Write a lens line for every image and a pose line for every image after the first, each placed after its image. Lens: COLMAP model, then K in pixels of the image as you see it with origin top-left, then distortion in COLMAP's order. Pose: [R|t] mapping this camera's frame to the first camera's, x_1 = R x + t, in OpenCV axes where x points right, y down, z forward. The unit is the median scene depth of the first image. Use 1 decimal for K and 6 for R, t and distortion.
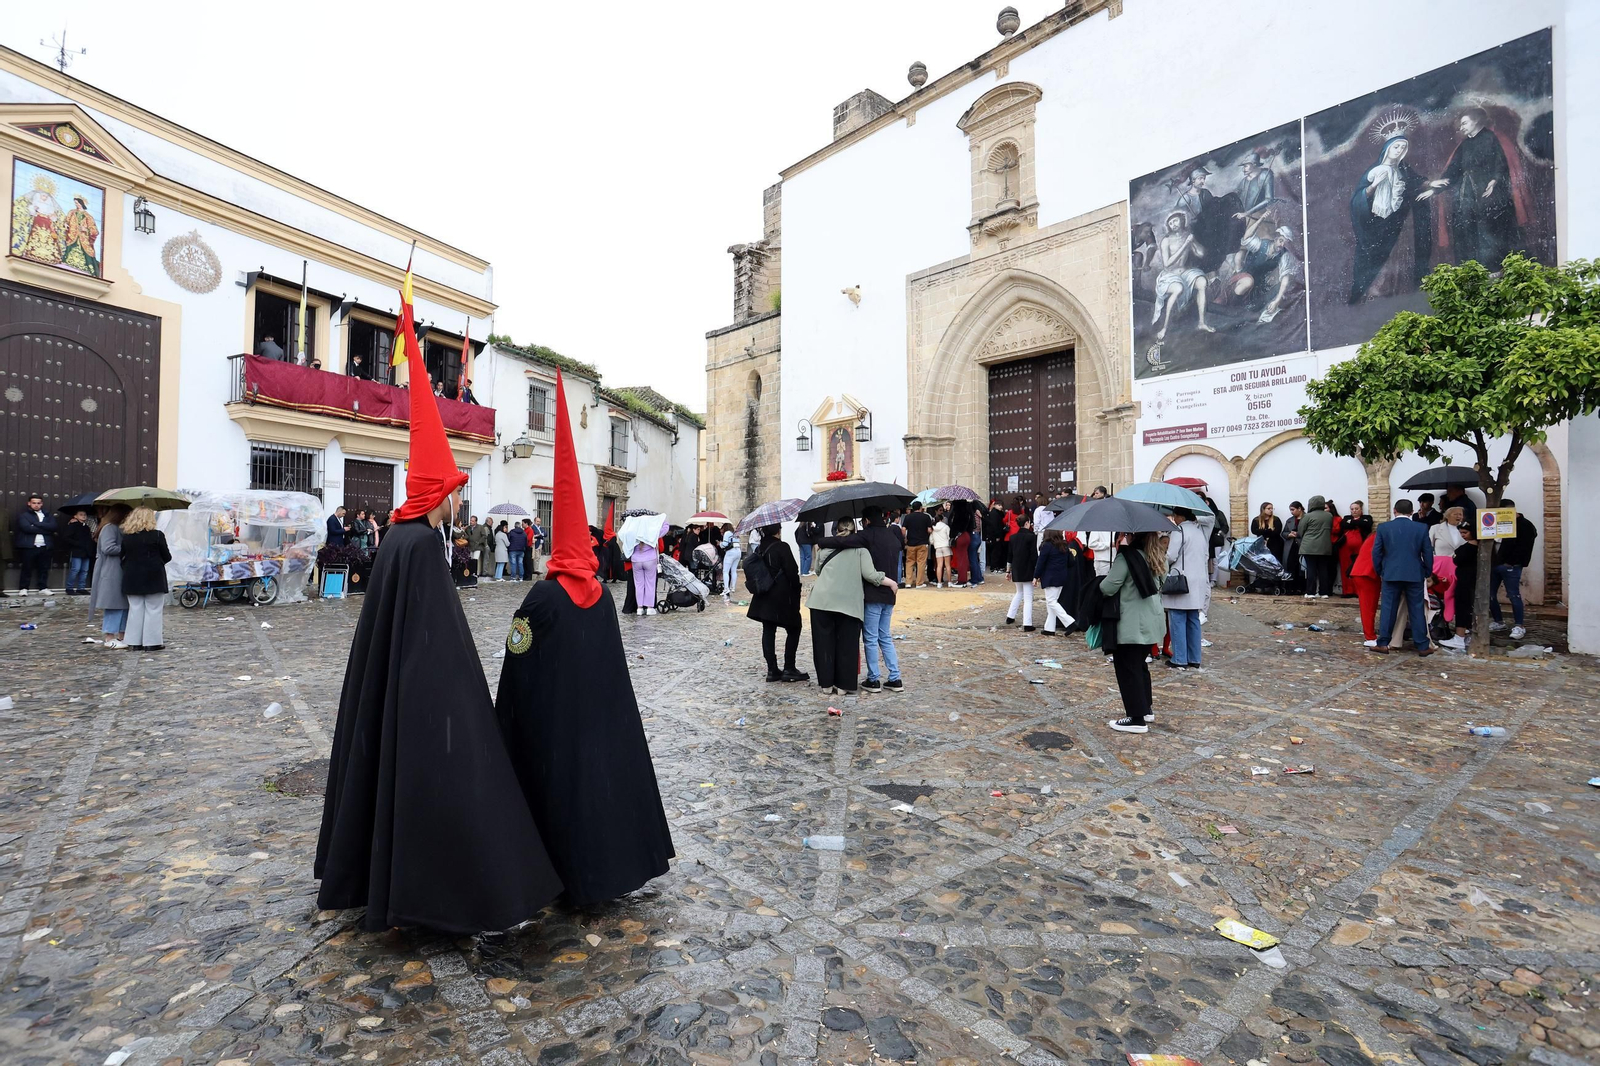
lens RADIAL K [[786.5, 0, 800.0], [0, 786.5, 533.0], [0, 0, 1]] dist [-0.074457, 0.028317]
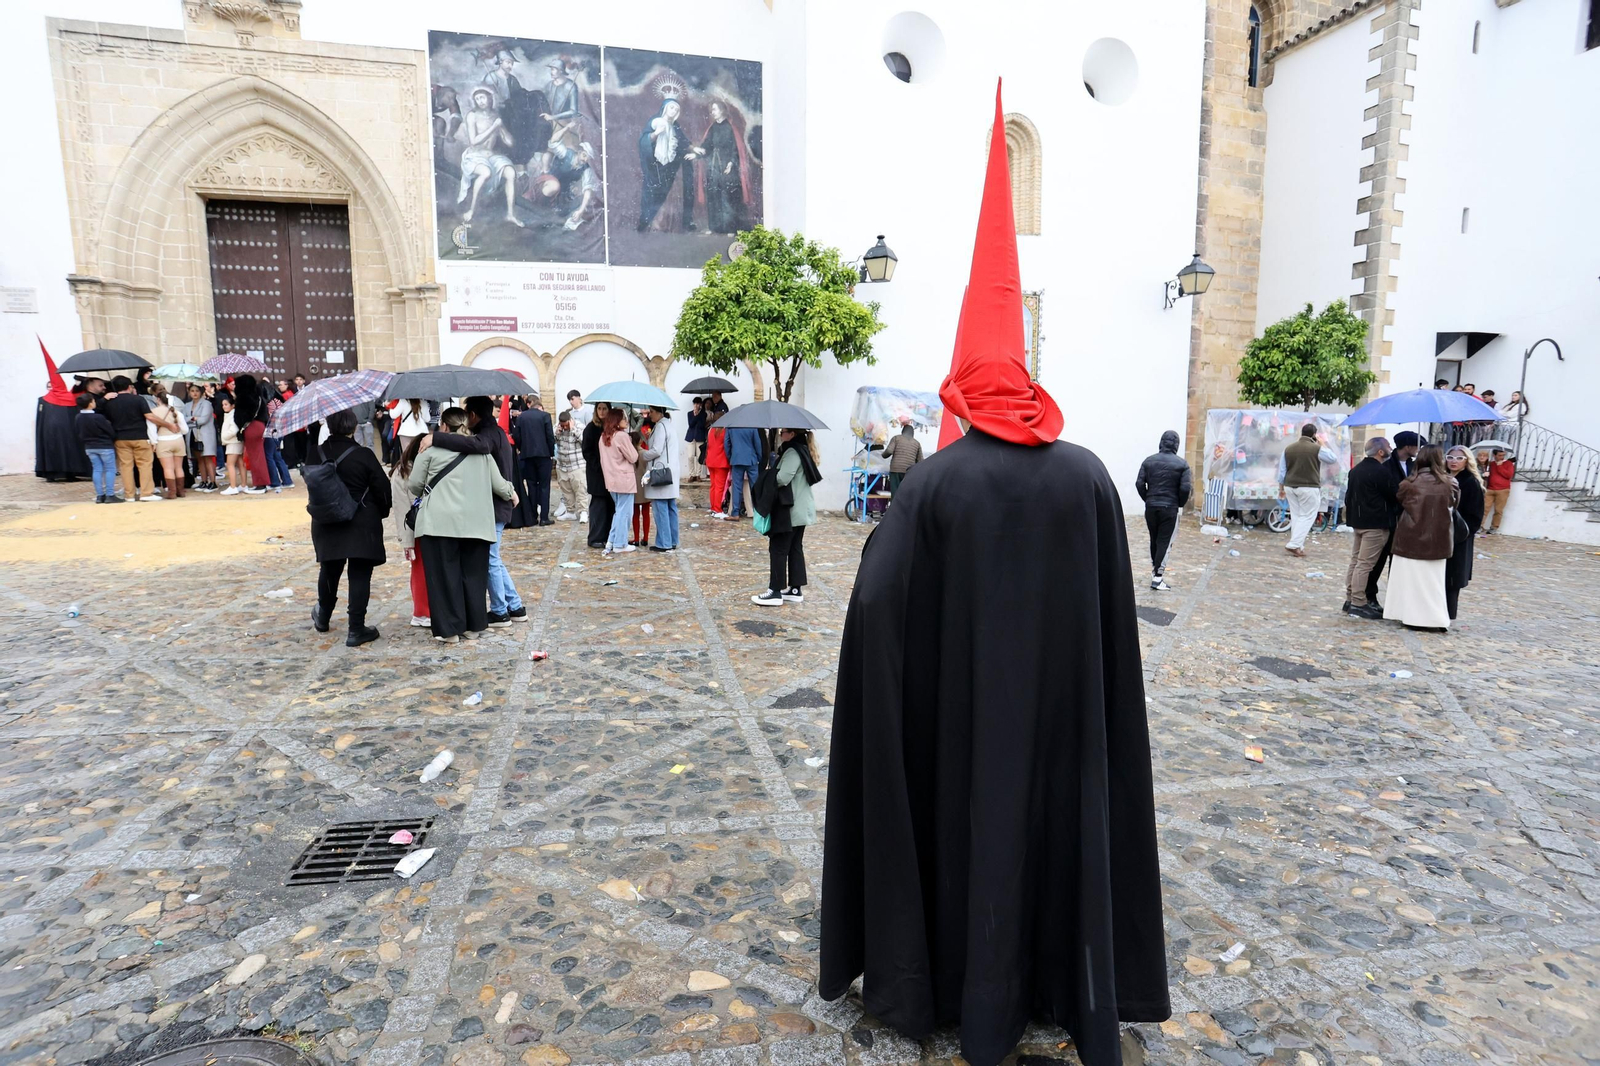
lens RADIAL K [[786.5, 0, 800.0], [0, 786.5, 533.0], [0, 0, 1]] dist [-0.074457, 0.028317]
pose [[0.427890, -0.115993, 0.896357, -0.272455], [-0.016808, 0.990538, 0.136204, -0.005407], [-0.903674, -0.073346, 0.421892, 0.211482]]
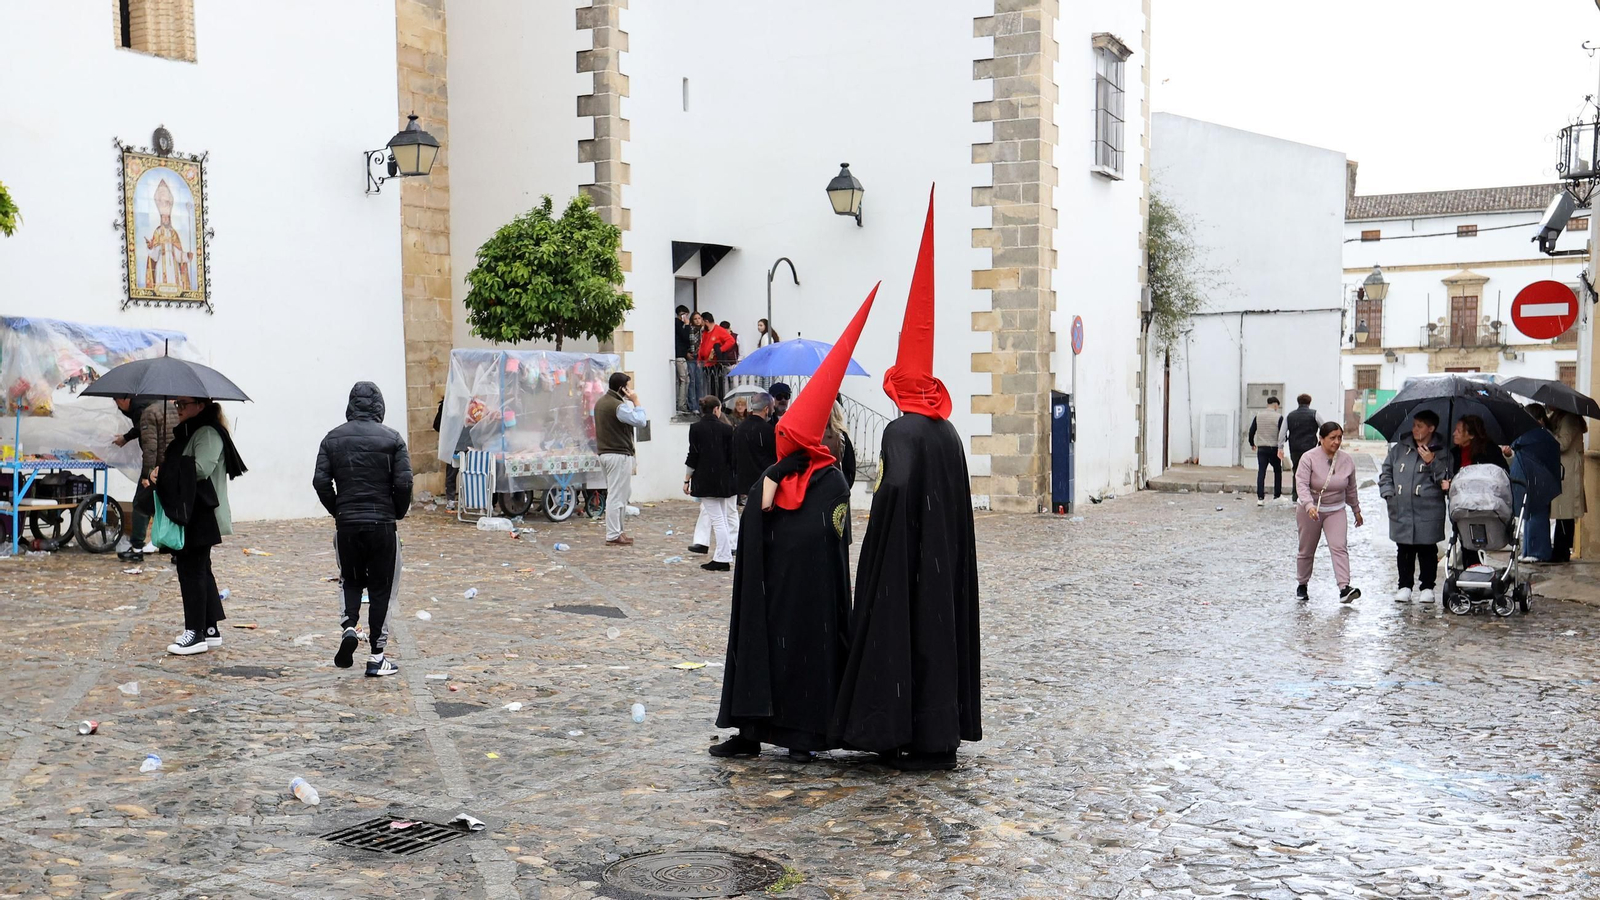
lens RADIAL K [[1516.4, 0, 800.0], [0, 1516.4, 450.0], [0, 0, 1]] dist [0.002138, 0.001371]
pose [[-0.374996, -0.045836, 0.925893, -0.523662], [-0.011803, 0.998932, 0.044672, -0.012432], [-0.926951, 0.005823, -0.375137, 0.419308]]
